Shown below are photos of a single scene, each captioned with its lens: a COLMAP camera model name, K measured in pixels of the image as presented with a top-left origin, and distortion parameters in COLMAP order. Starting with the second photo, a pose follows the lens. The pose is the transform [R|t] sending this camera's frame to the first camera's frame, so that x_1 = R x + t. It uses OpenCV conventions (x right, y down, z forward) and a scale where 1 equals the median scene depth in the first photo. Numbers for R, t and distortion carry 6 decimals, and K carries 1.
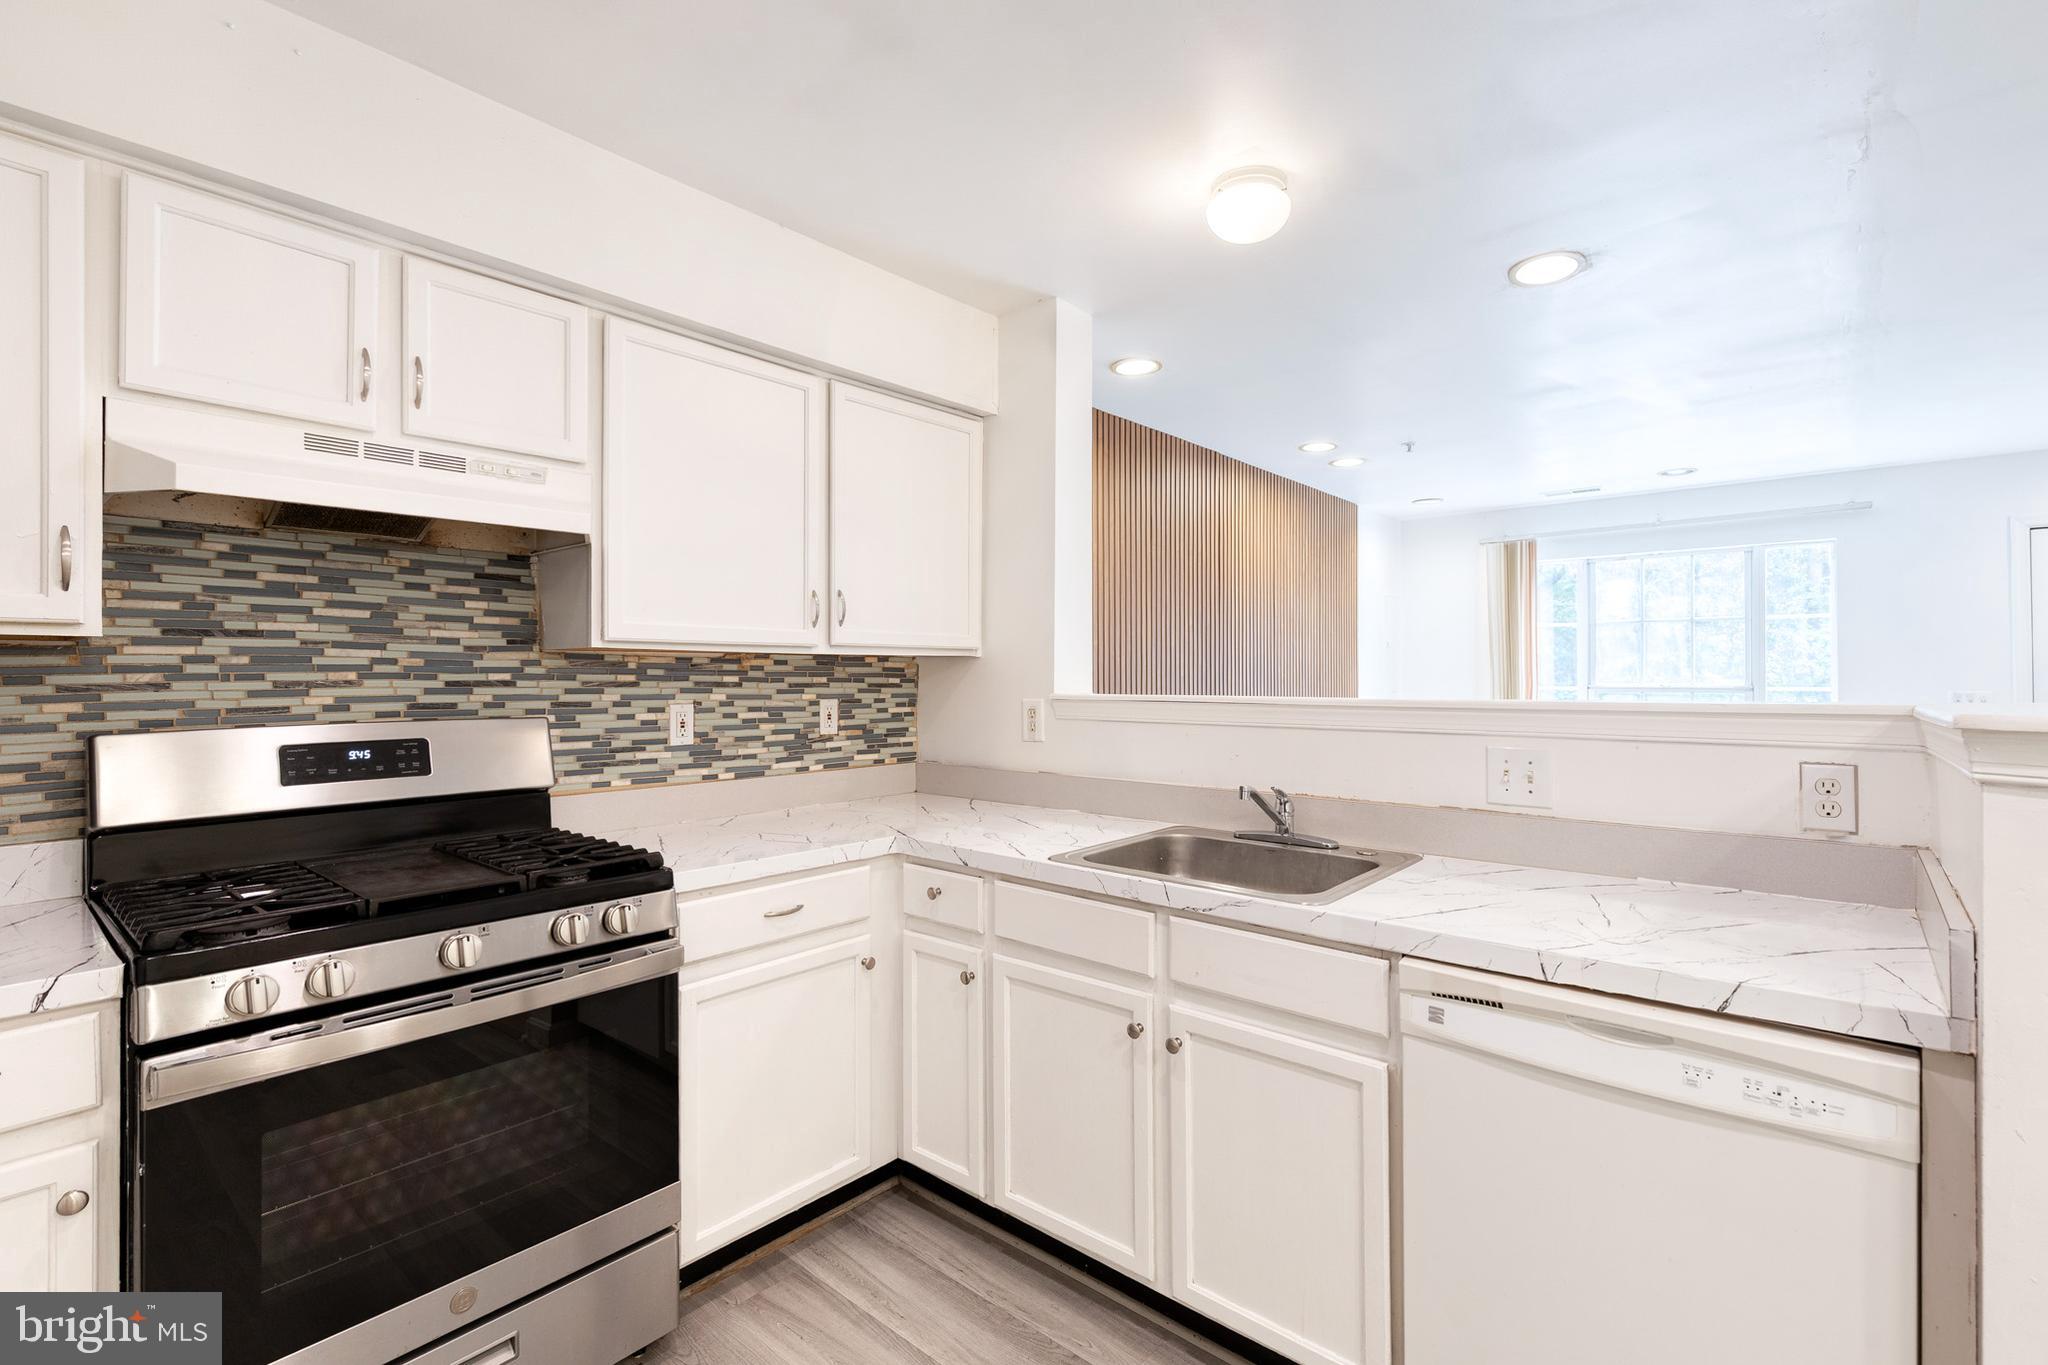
lens RADIAL K [[927.7, 0, 1035.5], [0, 927.7, 672.0], [0, 0, 1]] dist [0.004934, -0.000546]
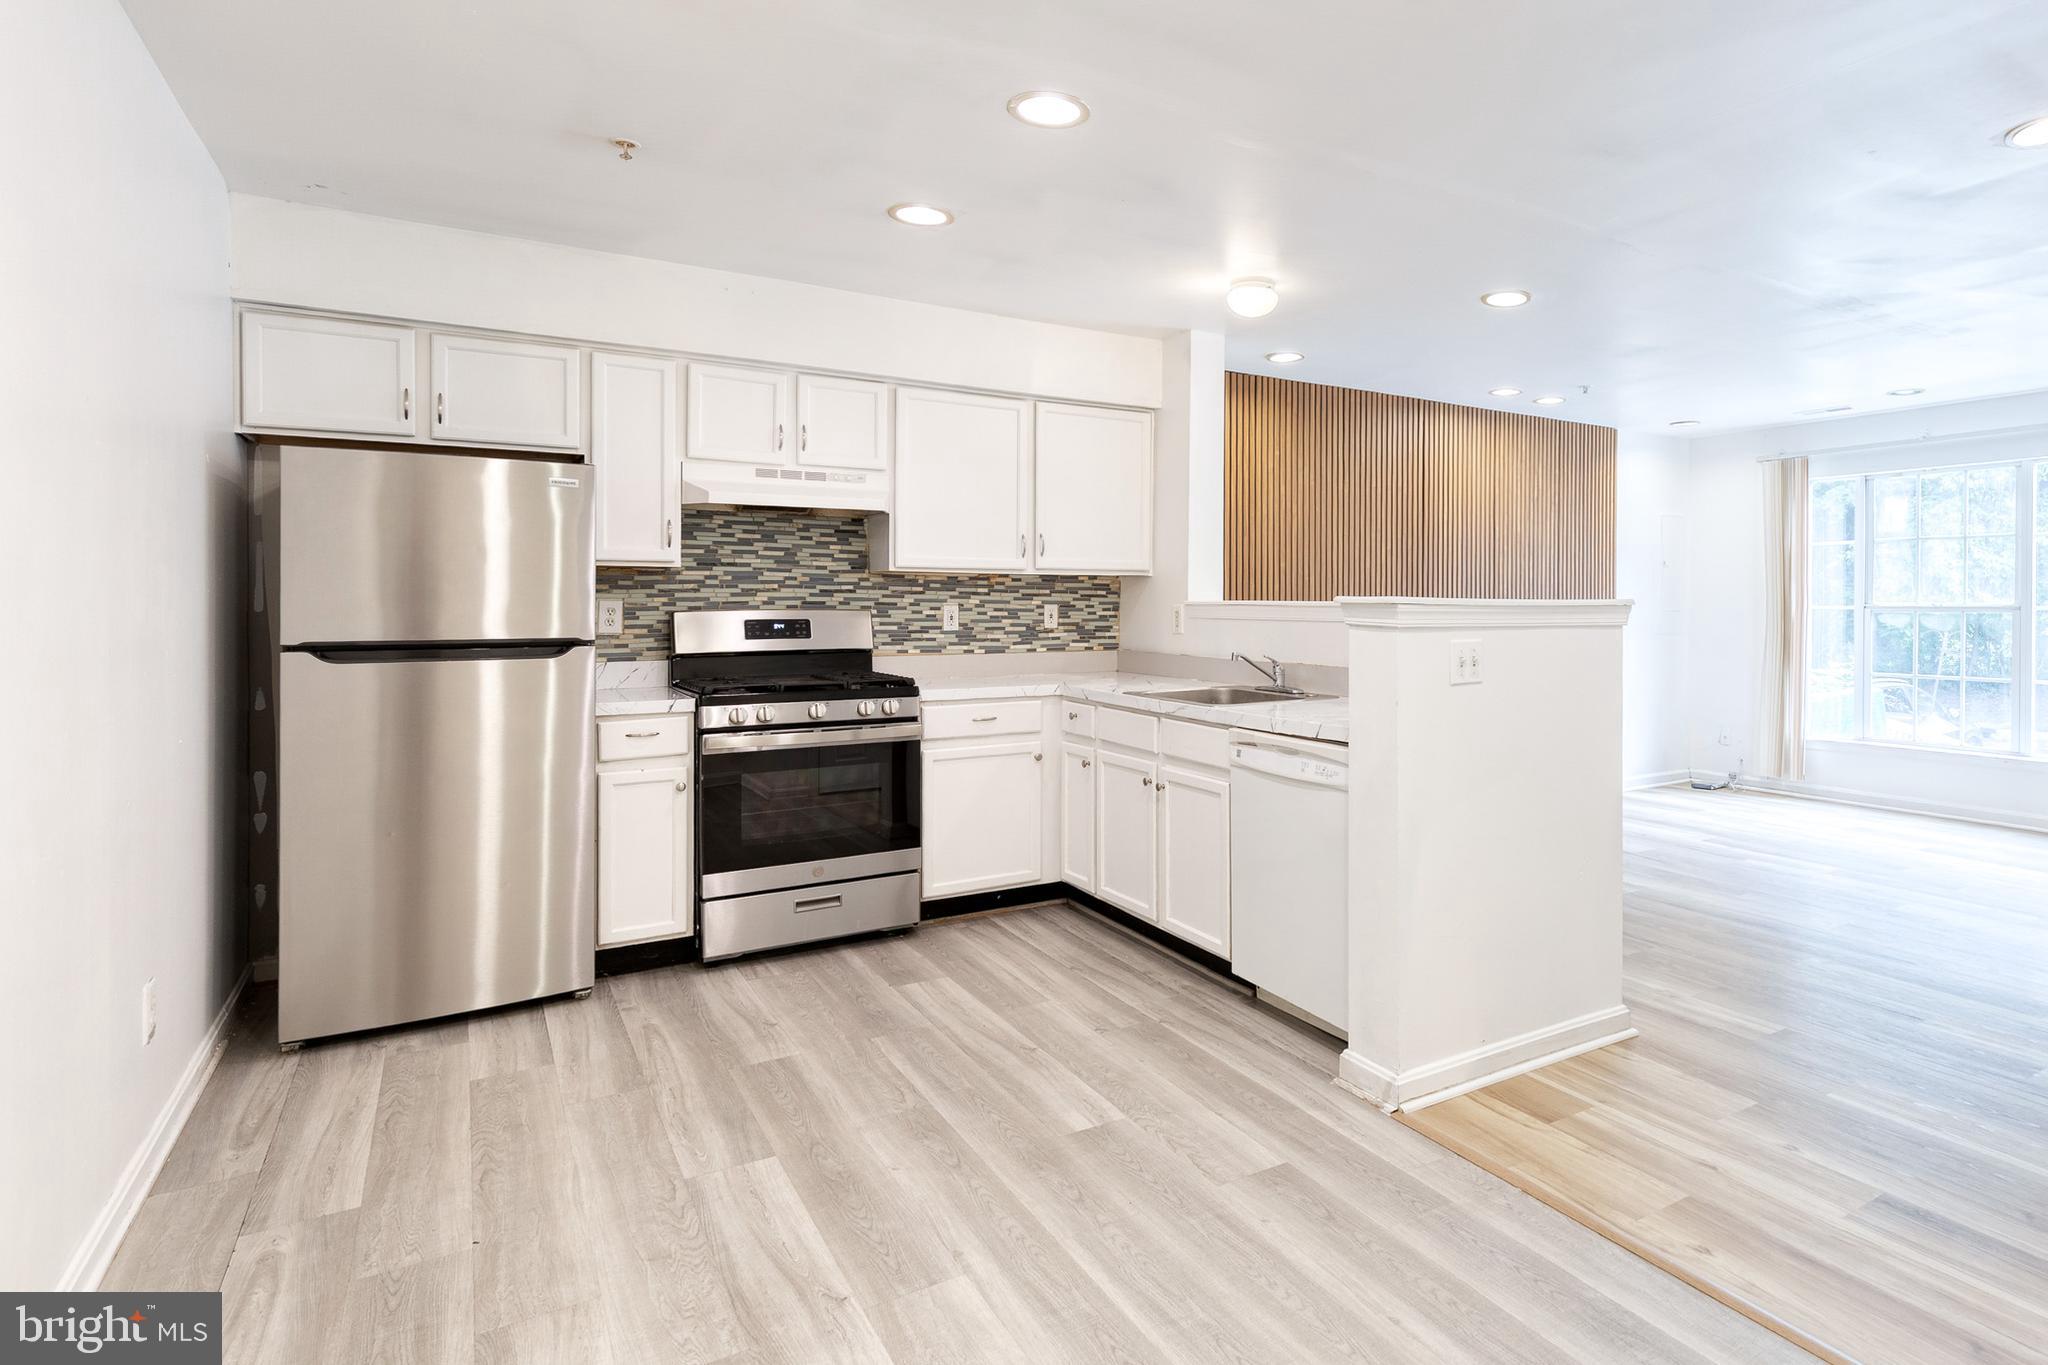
lens RADIAL K [[1113.7, 0, 1200.3], [0, 1113.7, 602.1], [0, 0, 1]] dist [0.018966, -0.009105]
pose [[0.961869, 0.004567, -0.273474, 0.679849], [-0.003258, 0.999981, 0.005238, 0.020524], [0.273492, -0.004147, 0.961865, -0.900002]]
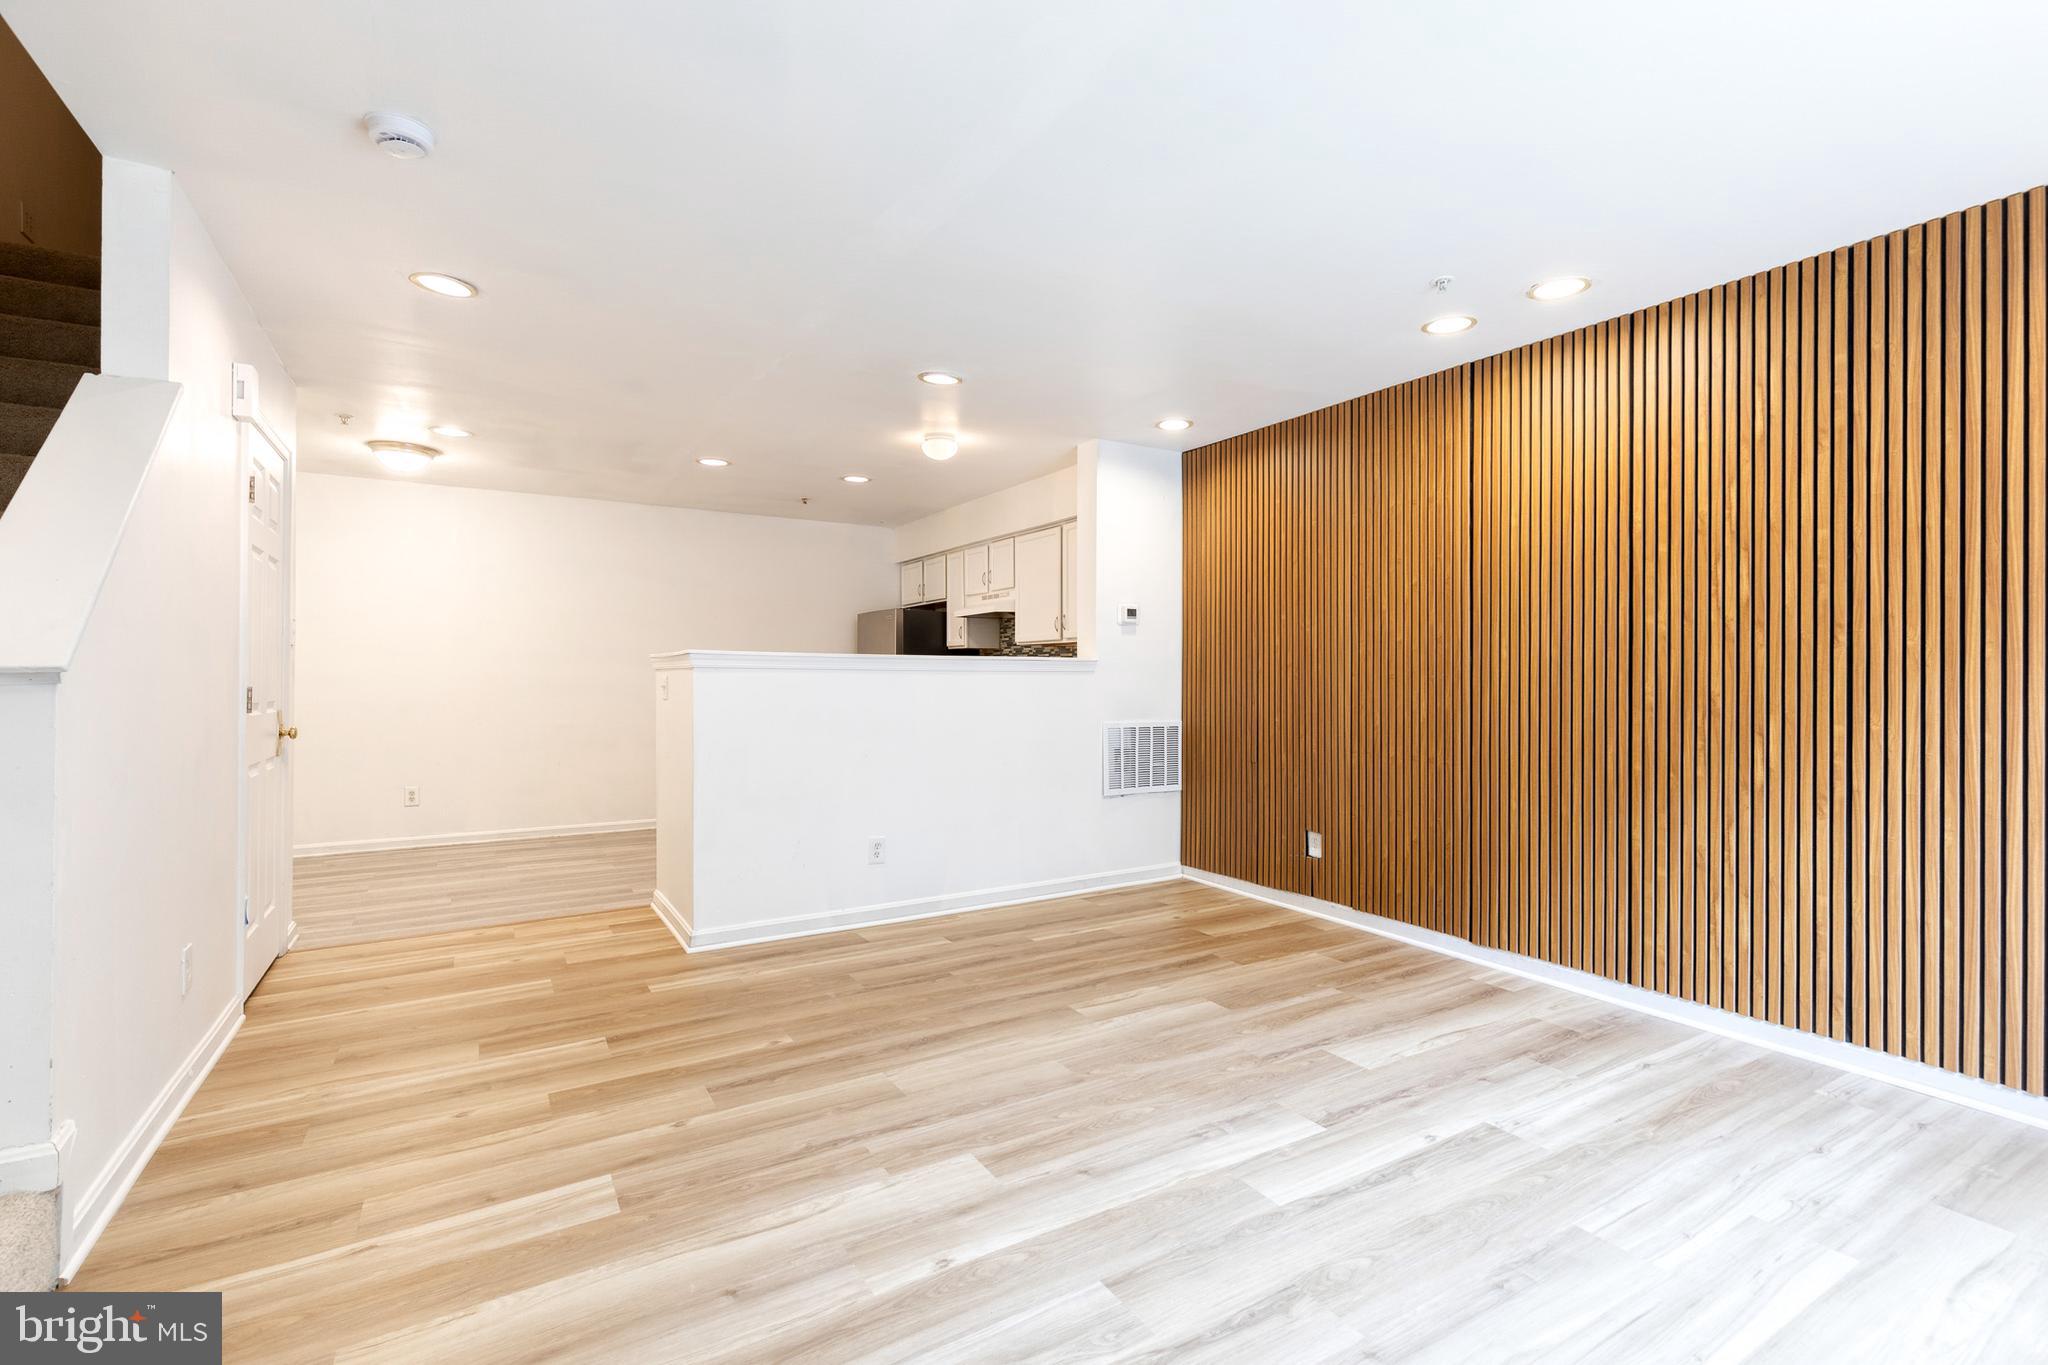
lens RADIAL K [[915.7, 0, 1050.0], [0, 915.7, 682.4], [0, 0, 1]] dist [0.007111, -0.000501]
pose [[-0.294351, 0.005422, -0.955682, 2.344085], [0.004678, 0.999980, 0.004232, 0.083334], [0.955686, -0.003225, -0.294370, 1.940650]]
